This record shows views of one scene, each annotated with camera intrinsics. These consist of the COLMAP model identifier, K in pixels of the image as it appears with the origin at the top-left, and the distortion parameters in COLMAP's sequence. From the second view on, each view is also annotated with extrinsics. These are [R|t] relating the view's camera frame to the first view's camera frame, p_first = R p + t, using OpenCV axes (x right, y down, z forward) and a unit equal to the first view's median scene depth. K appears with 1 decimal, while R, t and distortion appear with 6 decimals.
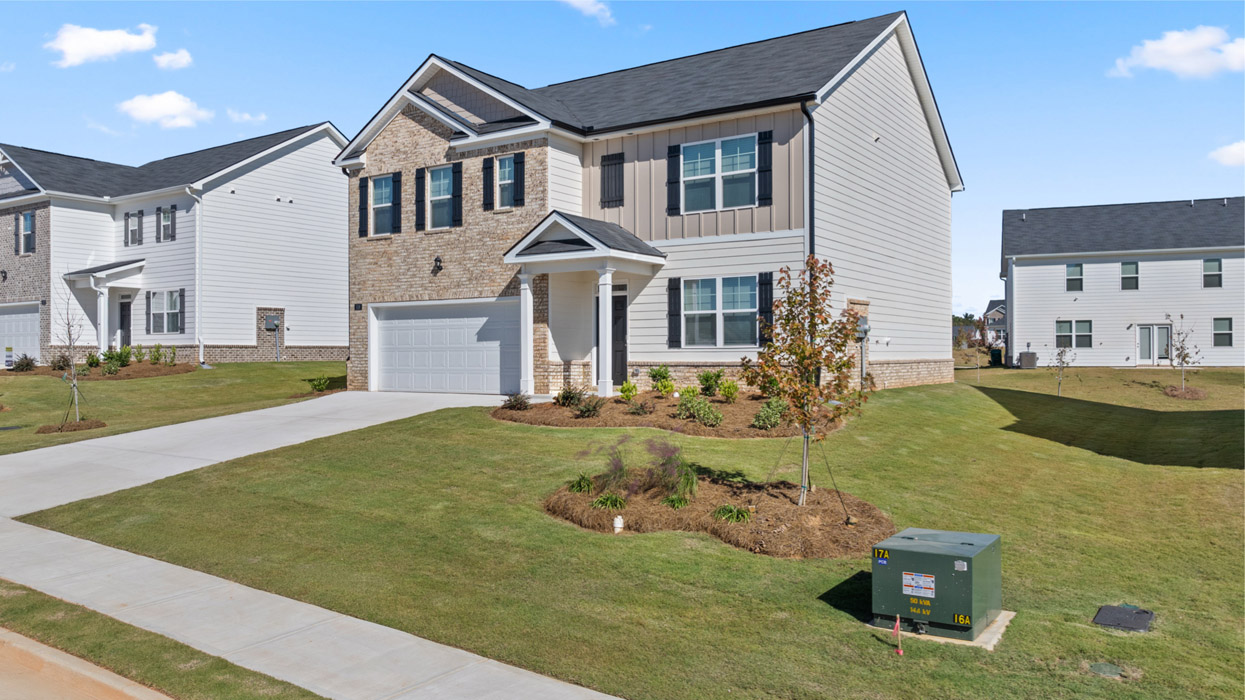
lens RADIAL K [[901.6, 0, 628.1], [0, 901.6, 340.6], [0, 0, 1]] dist [-0.009372, 0.003867]
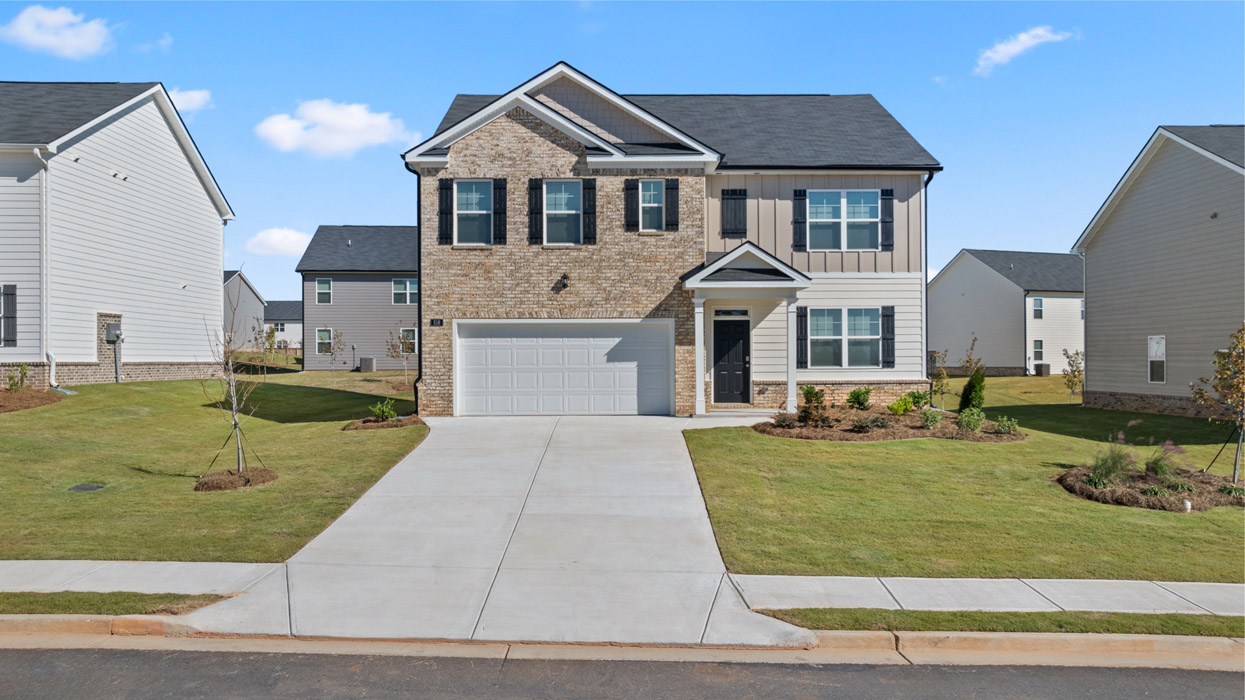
lens RADIAL K [[901.6, 0, 626.0], [0, 901.6, 356.4], [0, 0, 1]] dist [-0.009372, 0.003867]
pose [[0.829357, 0.002501, 0.558713, -0.716080], [-0.007153, 0.999956, 0.006142, -0.011770], [-0.558673, -0.009090, 0.829338, 0.170914]]
